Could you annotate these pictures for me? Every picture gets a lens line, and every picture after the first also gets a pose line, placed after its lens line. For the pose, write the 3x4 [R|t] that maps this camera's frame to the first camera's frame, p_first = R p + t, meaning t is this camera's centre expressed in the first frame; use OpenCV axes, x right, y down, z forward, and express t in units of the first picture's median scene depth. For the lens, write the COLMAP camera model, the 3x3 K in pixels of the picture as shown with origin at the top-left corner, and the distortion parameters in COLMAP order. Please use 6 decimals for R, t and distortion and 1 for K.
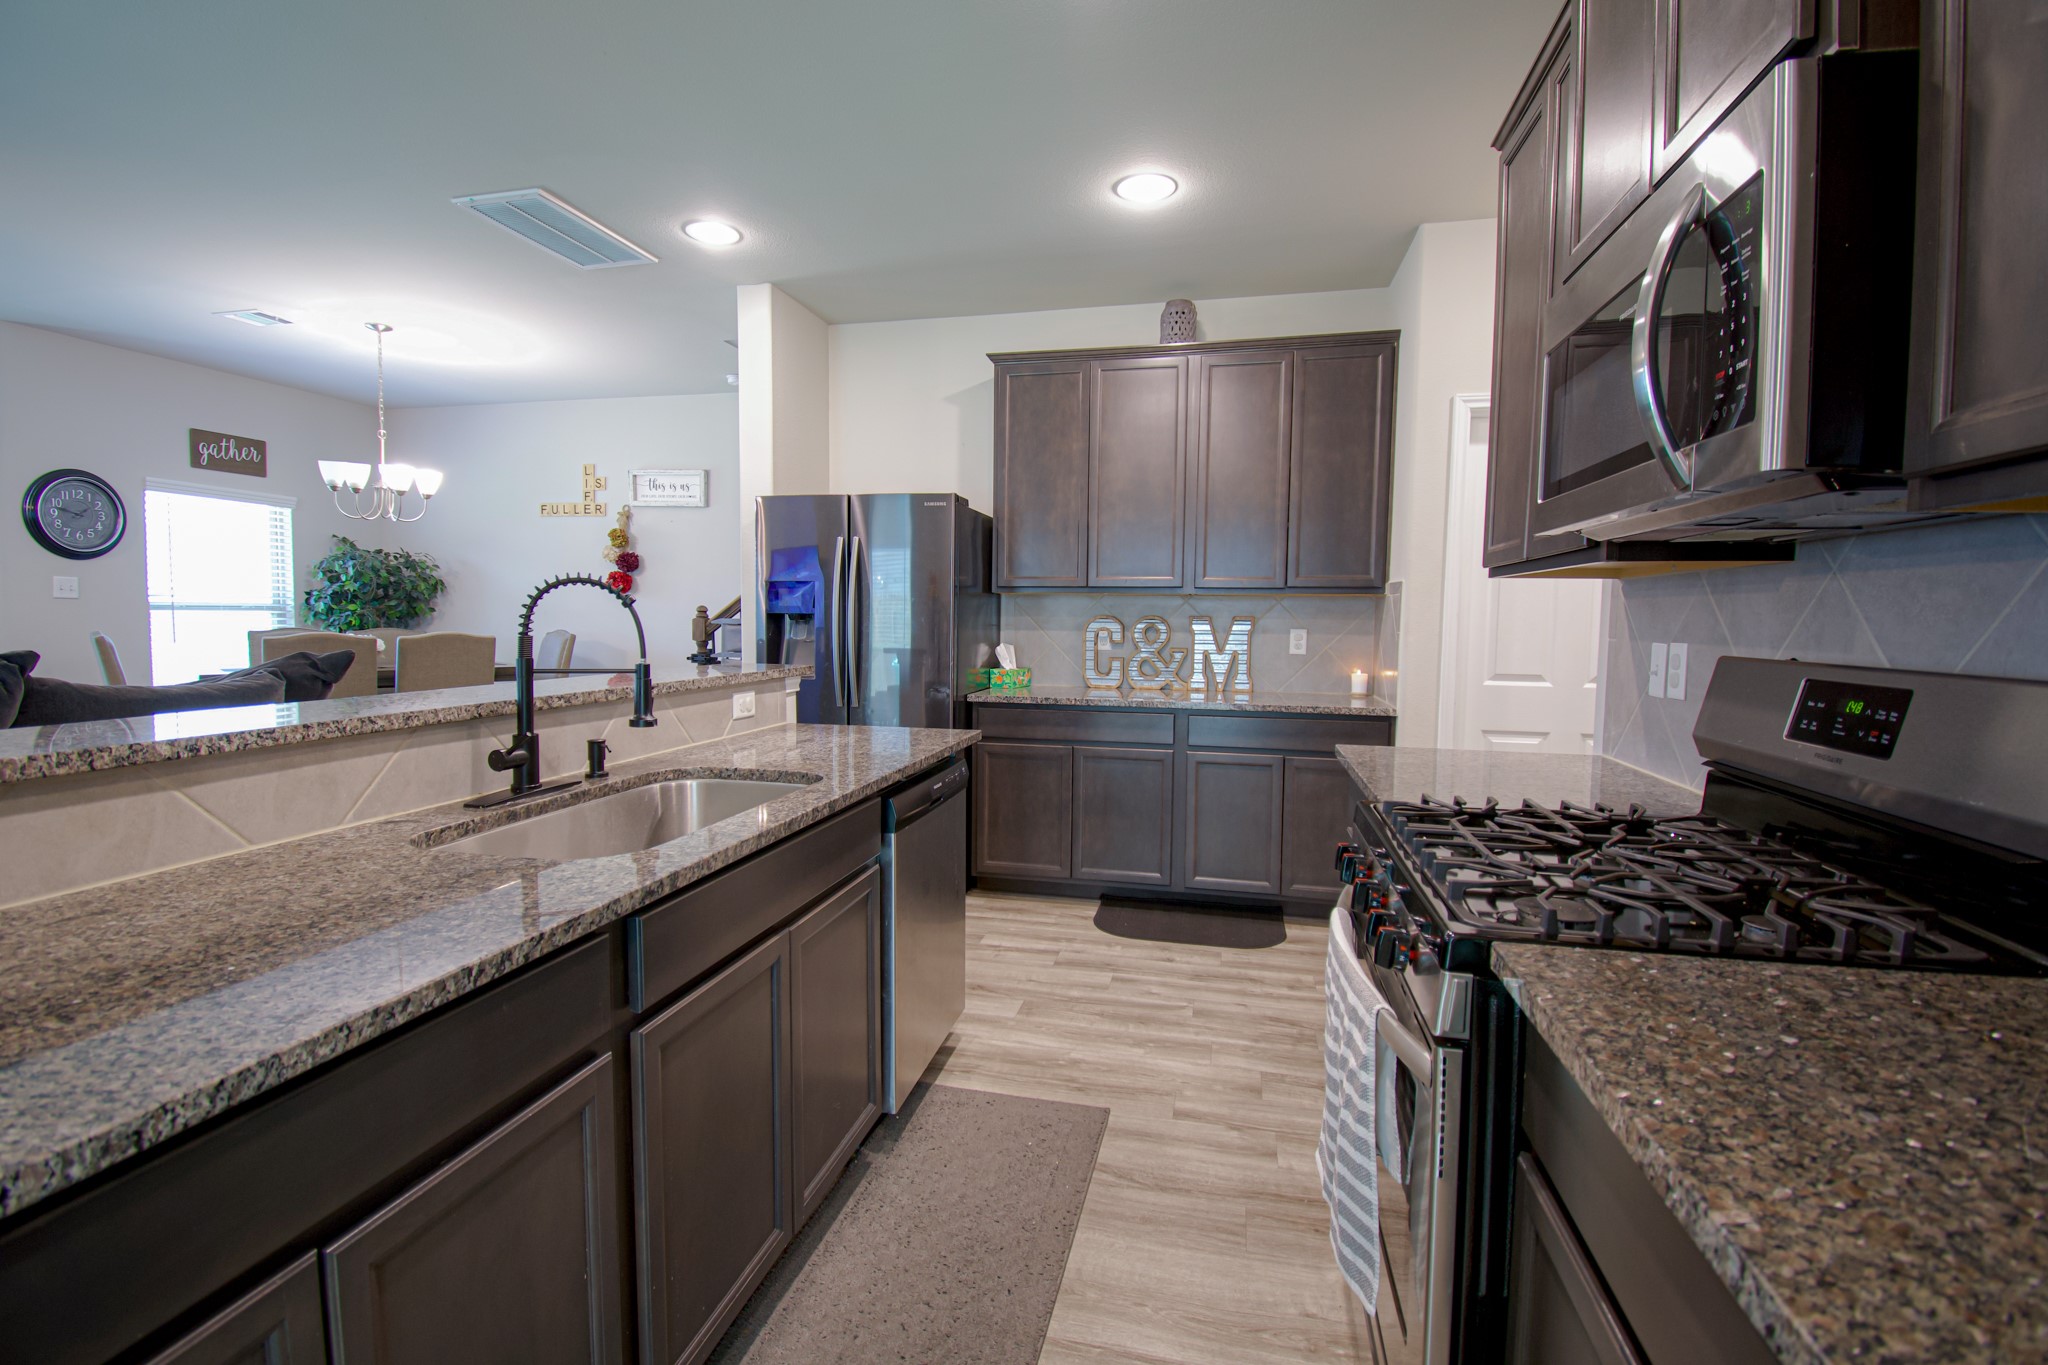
lens RADIAL K [[892.8, 0, 1034.2], [0, 892.8, 684.4], [0, 0, 1]] dist [-0.022851, -0.002788]
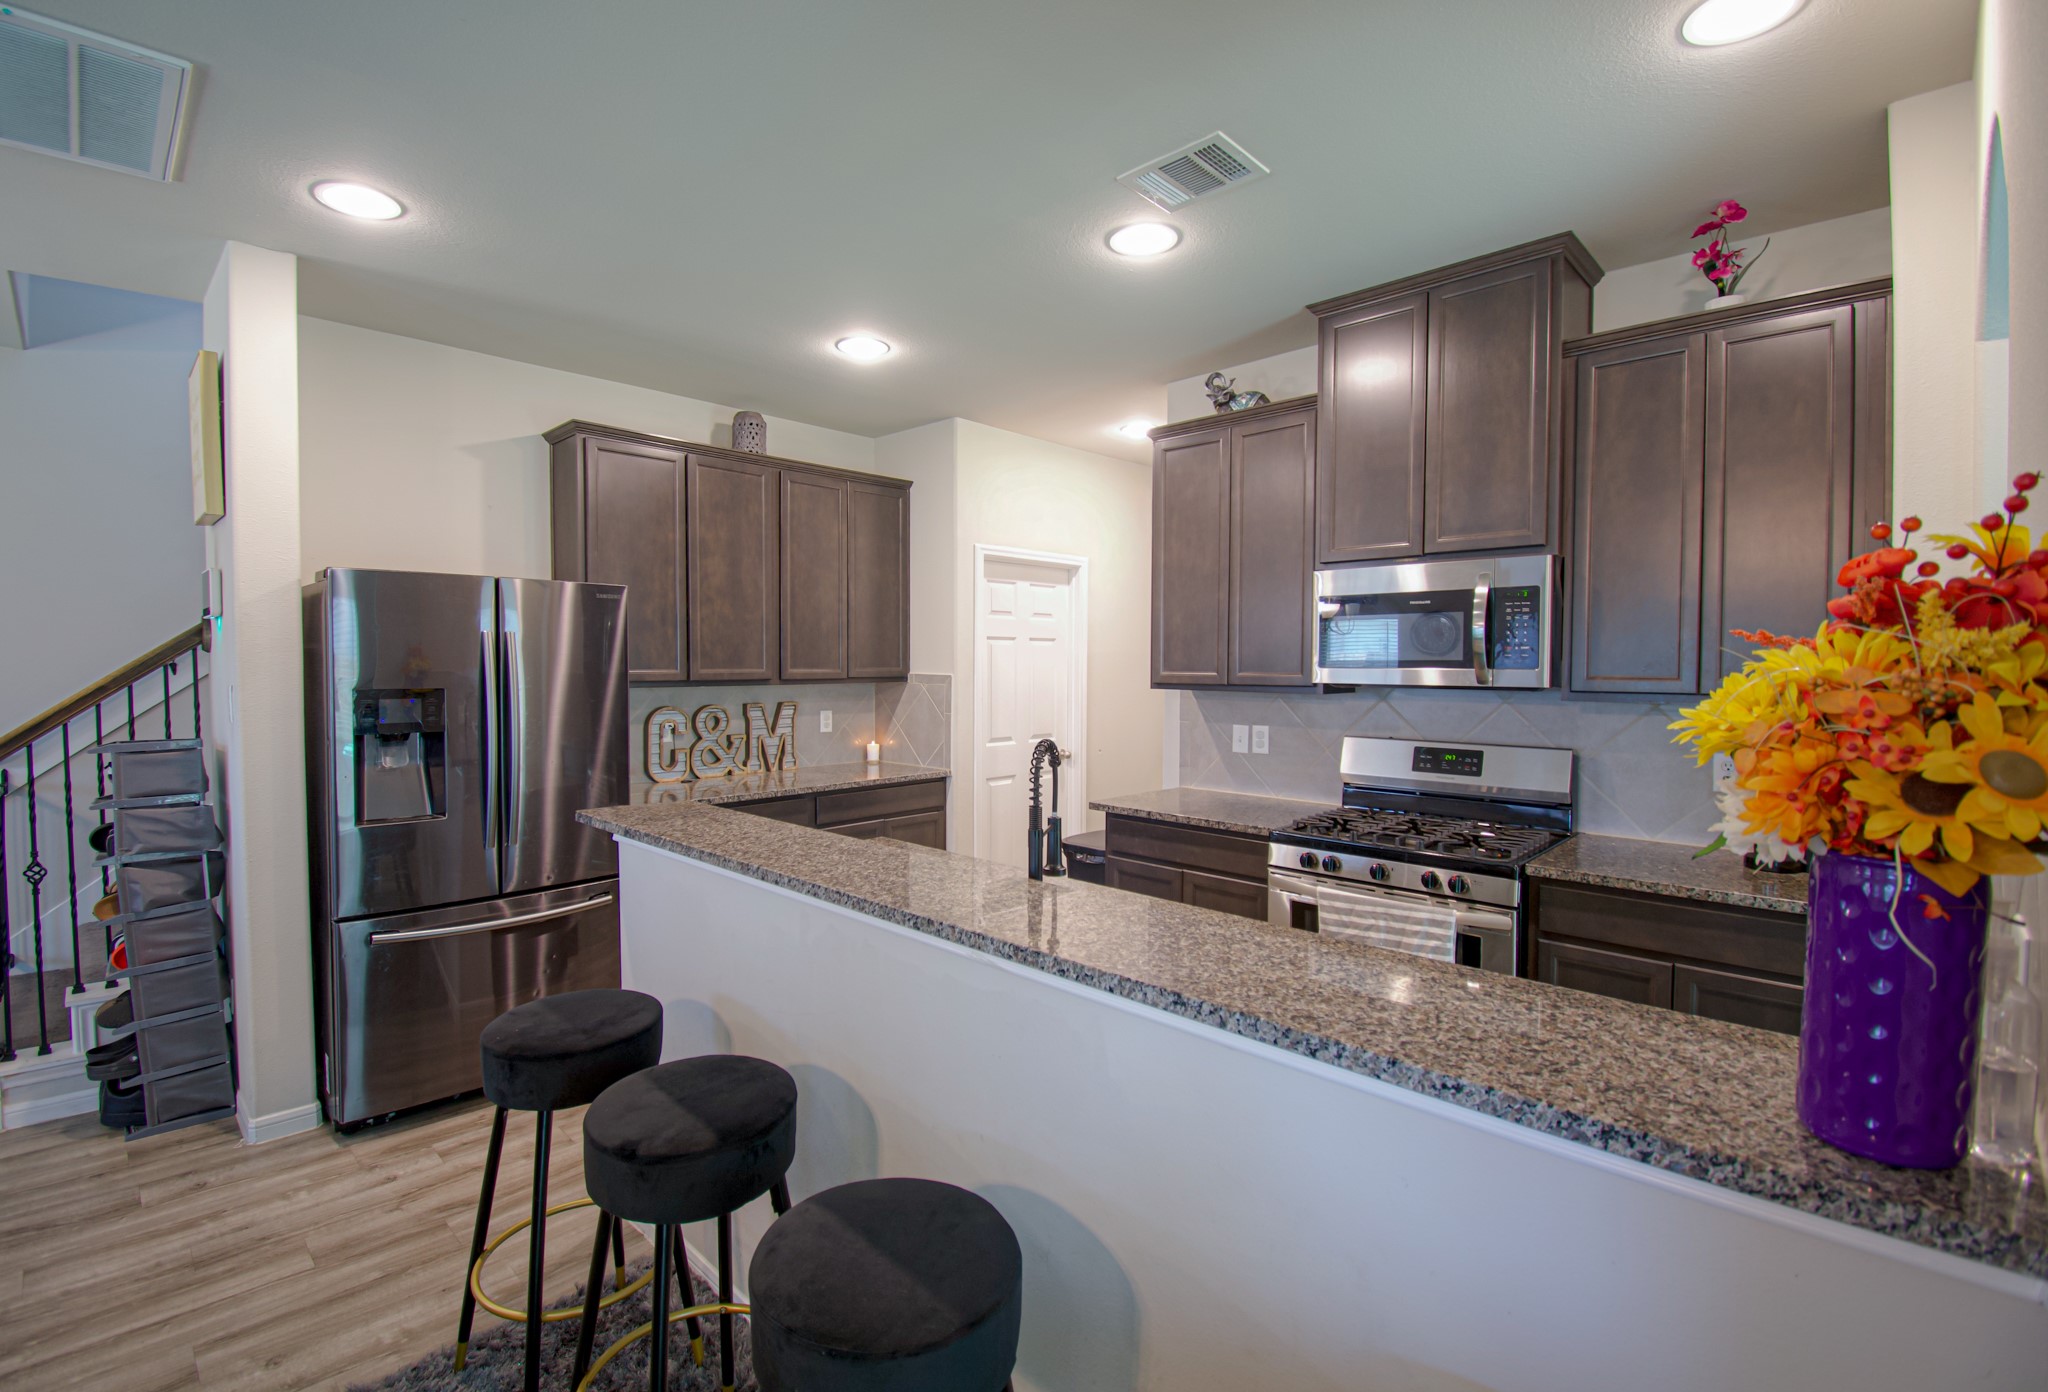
lens RADIAL K [[918.9, 0, 1025.2], [0, 918.9, 687.1], [0, 0, 1]] dist [-0.039827, -0.002003]
pose [[0.499725, -0.035991, 0.865436, -0.606355], [0.064840, 0.997887, 0.004059, -0.080500], [-0.863754, 0.054086, 0.501003, 0.171631]]
